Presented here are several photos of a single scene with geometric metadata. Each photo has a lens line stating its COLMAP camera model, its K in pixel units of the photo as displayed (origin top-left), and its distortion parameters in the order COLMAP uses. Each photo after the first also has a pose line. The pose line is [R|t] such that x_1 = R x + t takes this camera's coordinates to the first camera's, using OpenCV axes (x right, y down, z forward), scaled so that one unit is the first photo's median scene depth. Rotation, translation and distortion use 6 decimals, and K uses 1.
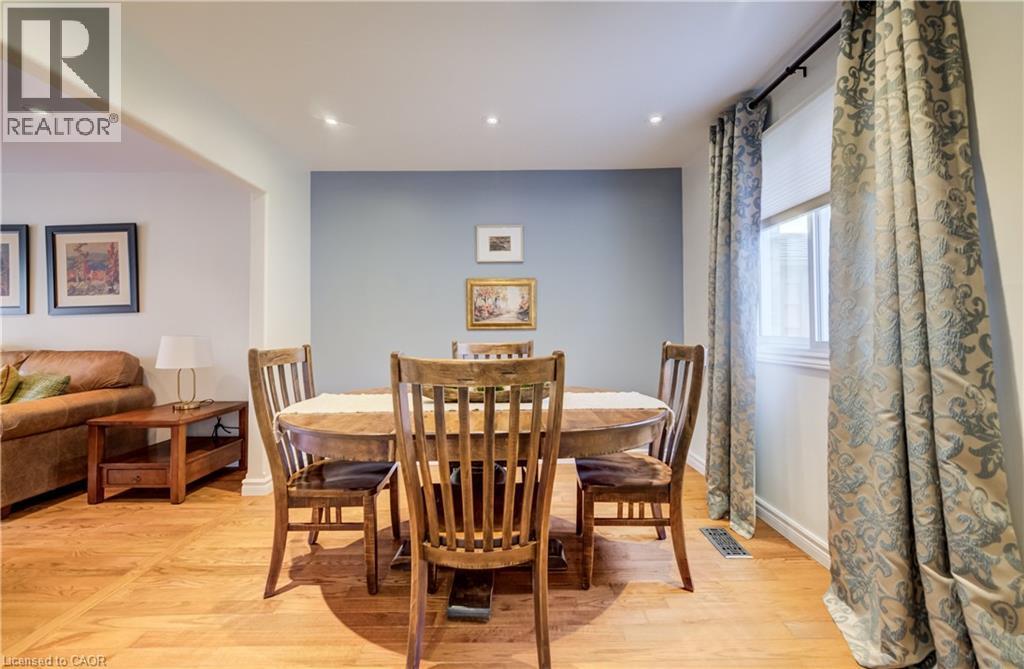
lens RADIAL K [[407.7, 0, 511.3], [0, 407.7, 330.8], [0, 0, 1]] dist [0.002839, 0.000717]
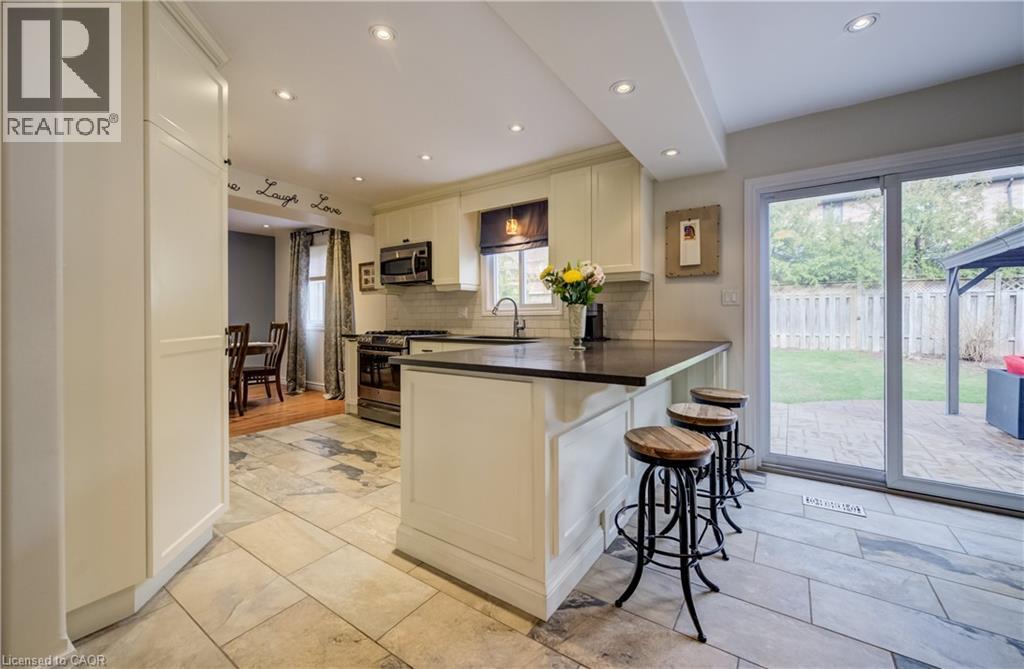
lens RADIAL K [[407.7, 0, 510.5], [0, 407.7, 318.1], [0, 0, 1]] dist [0.002839, 0.000717]
pose [[0.569577, 0.016176, 0.821779, -0.883387], [-0.007420, 0.999867, -0.014538, 0.028919], [-0.821904, 0.002183, 0.569621, -1.708534]]
